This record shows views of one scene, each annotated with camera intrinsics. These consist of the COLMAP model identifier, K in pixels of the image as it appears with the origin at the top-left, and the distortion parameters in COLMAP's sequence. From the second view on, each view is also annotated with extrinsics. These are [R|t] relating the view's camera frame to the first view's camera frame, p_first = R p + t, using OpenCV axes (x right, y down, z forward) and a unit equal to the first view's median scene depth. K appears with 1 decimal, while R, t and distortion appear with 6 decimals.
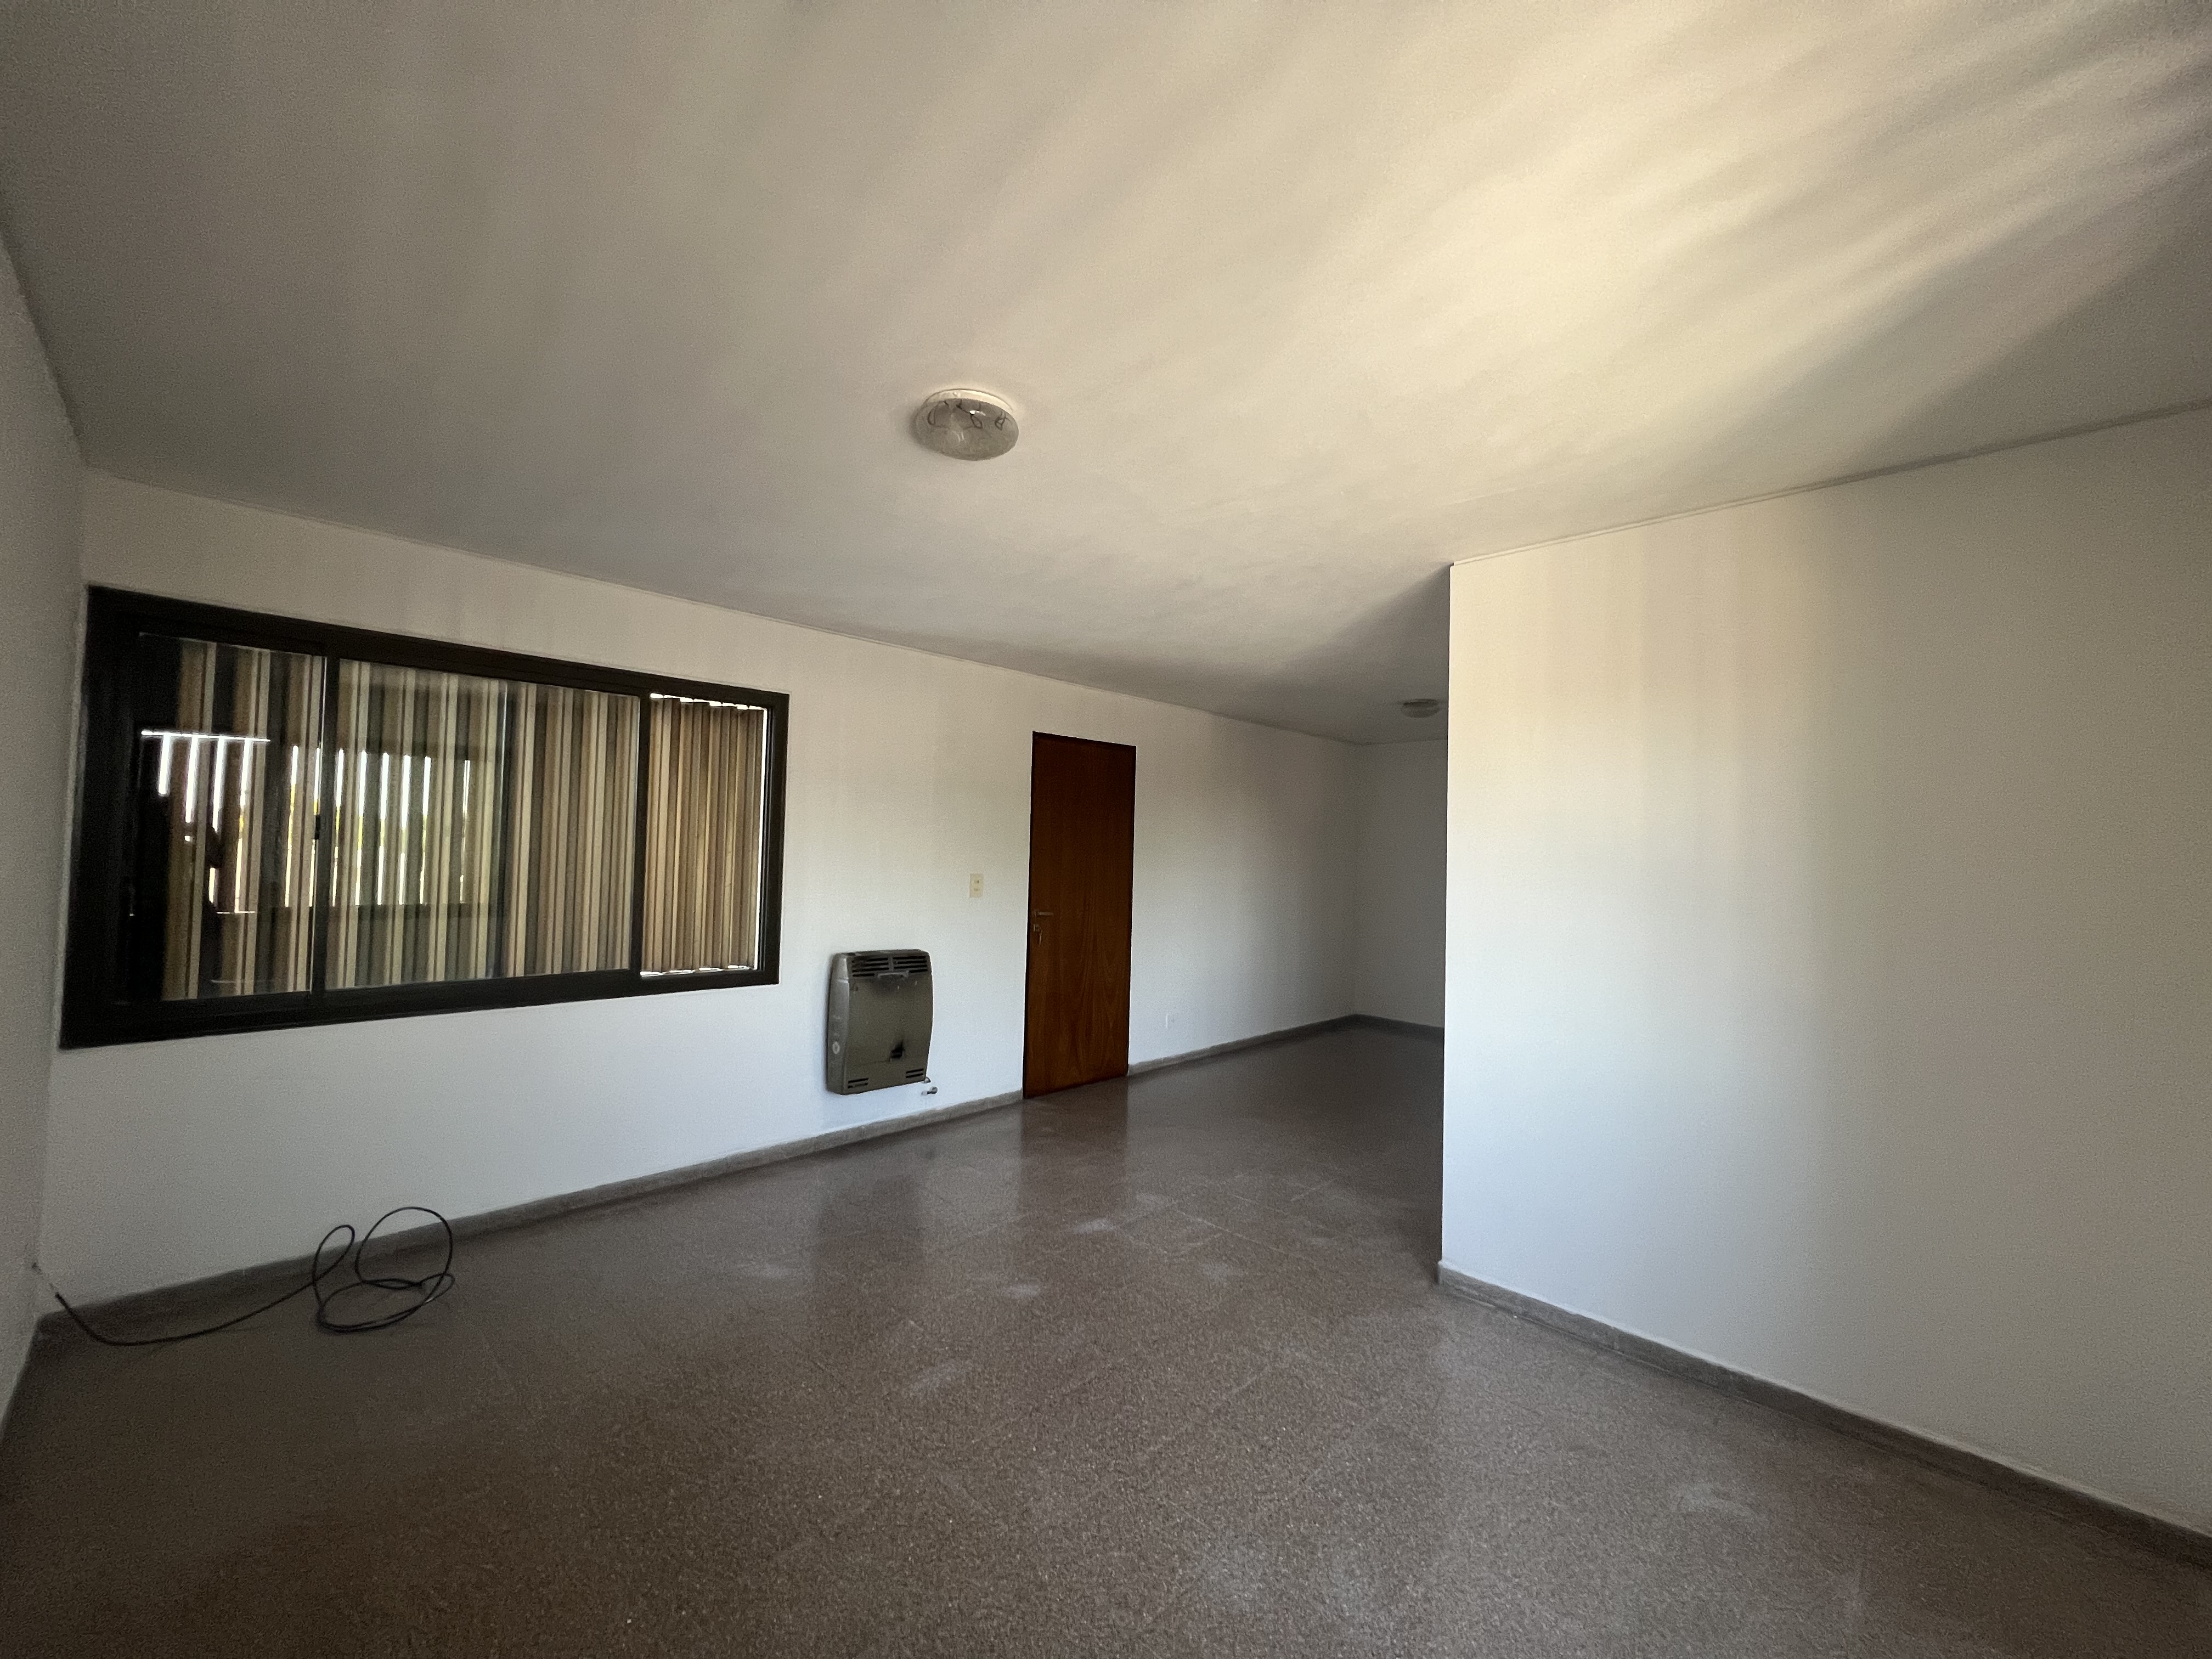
lens RADIAL K [[881.1, 0, 1099.2], [0, 881.1, 829.4], [0, 0, 1]] dist [0.001152, 0.000411]
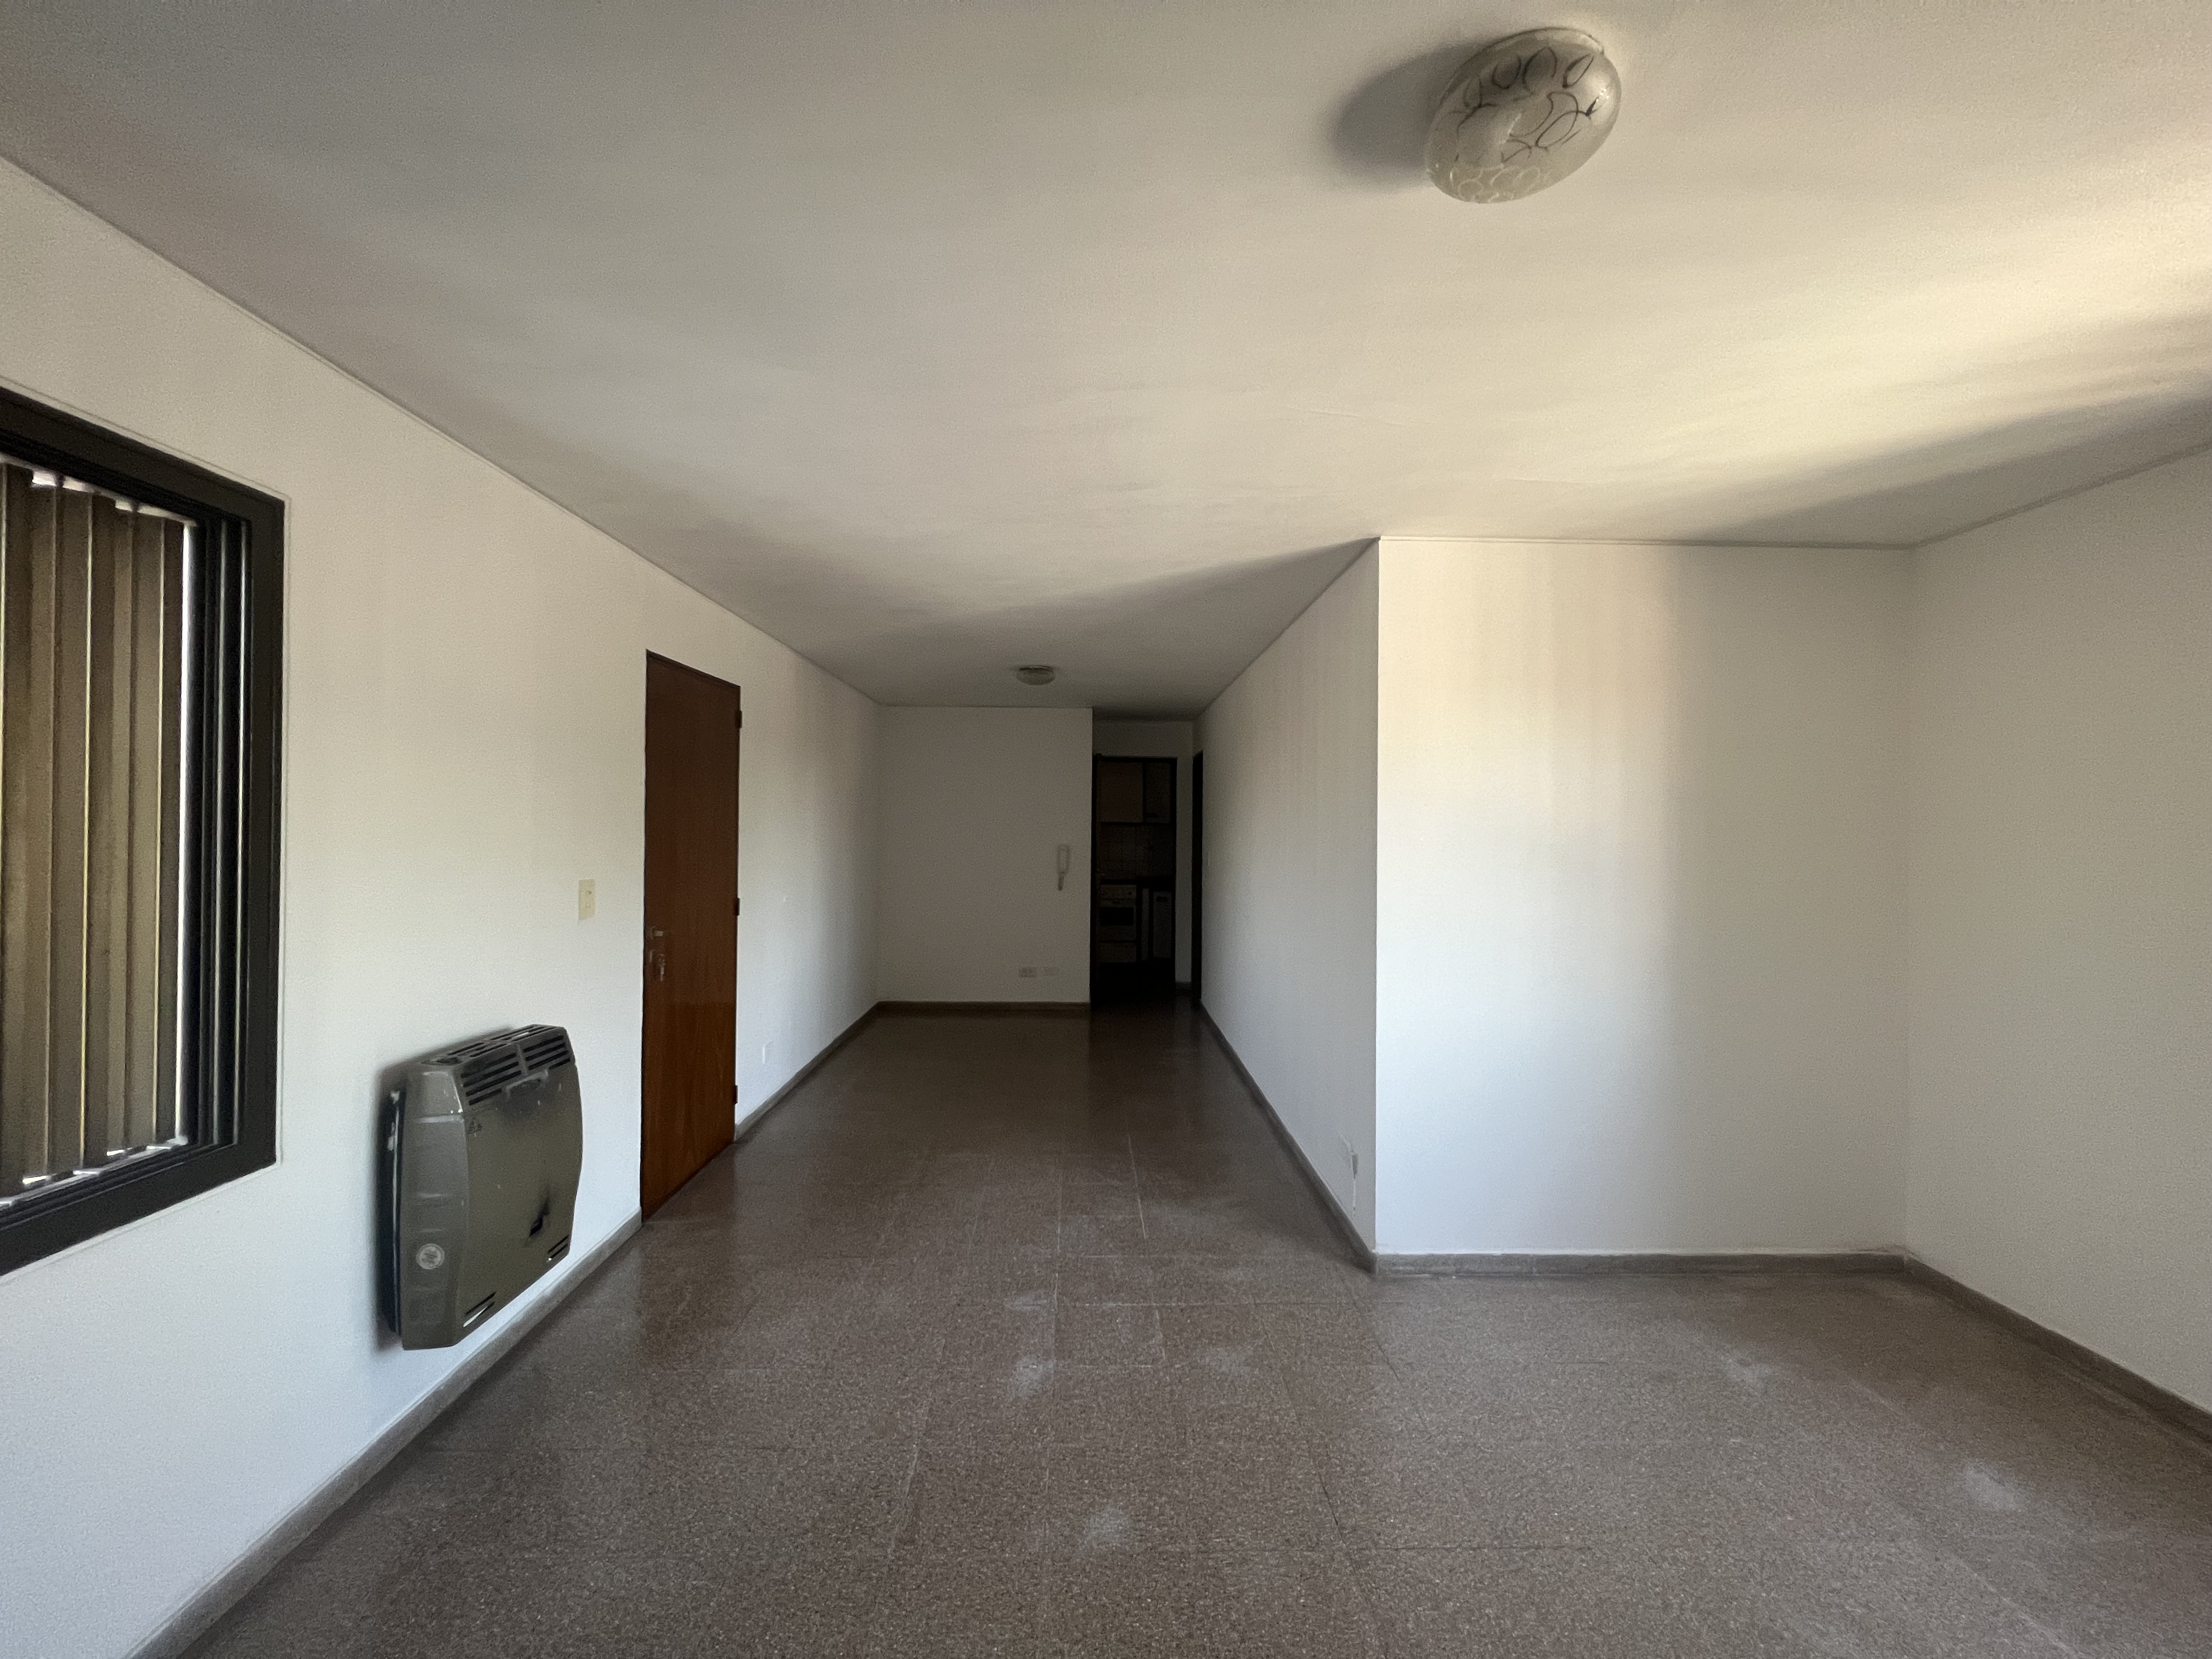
lens RADIAL K [[881.1, 0, 1099.9], [0, 881.1, 828.5], [0, 0, 1]] dist [0.001152, 0.000411]
pose [[0.698443, -0.019790, 0.715392, -0.464738], [-0.009573, 0.999270, 0.036990, -0.013539], [-0.715602, -0.032684, 0.697743, 0.483806]]
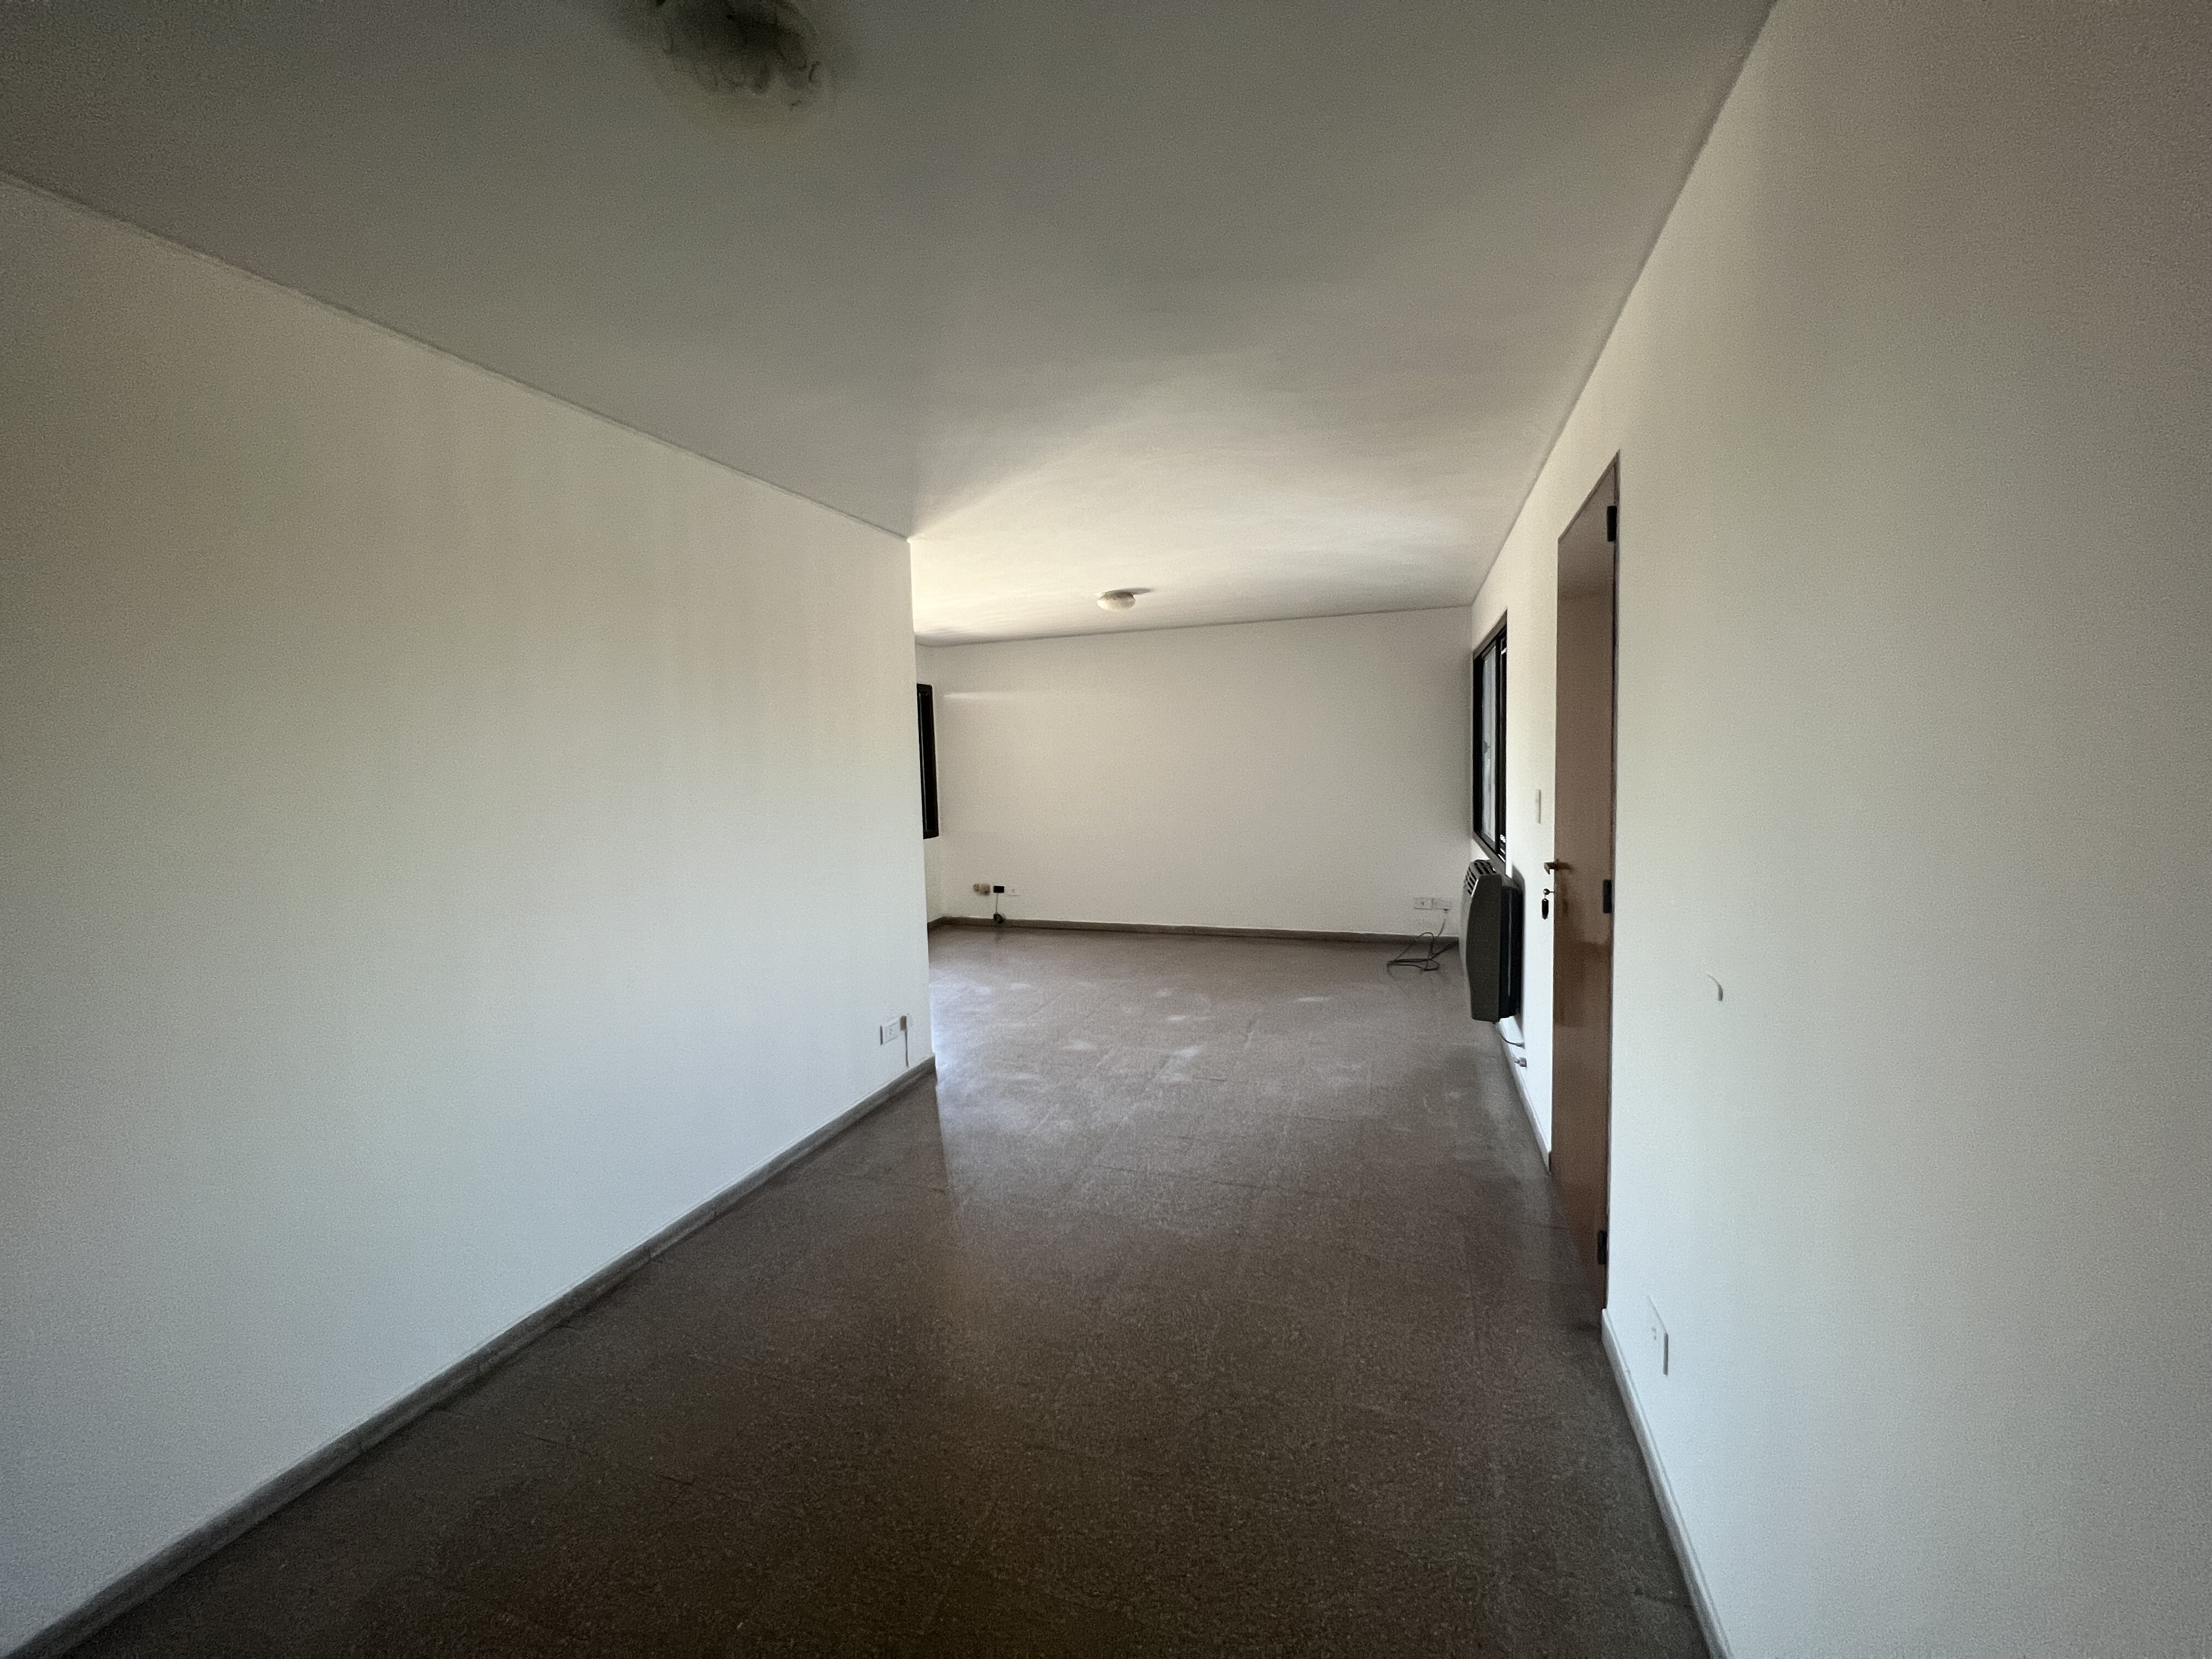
lens RADIAL K [[881.1, 0, 1109.5], [0, 881.1, 825.8], [0, 0, 1]] dist [0.001152, 0.000411]
pose [[-0.900462, 0.032966, -0.433684, 0.650287], [0.014939, 0.998879, 0.044910, 0.061836], [0.434679, 0.033961, -0.899945, 2.108476]]
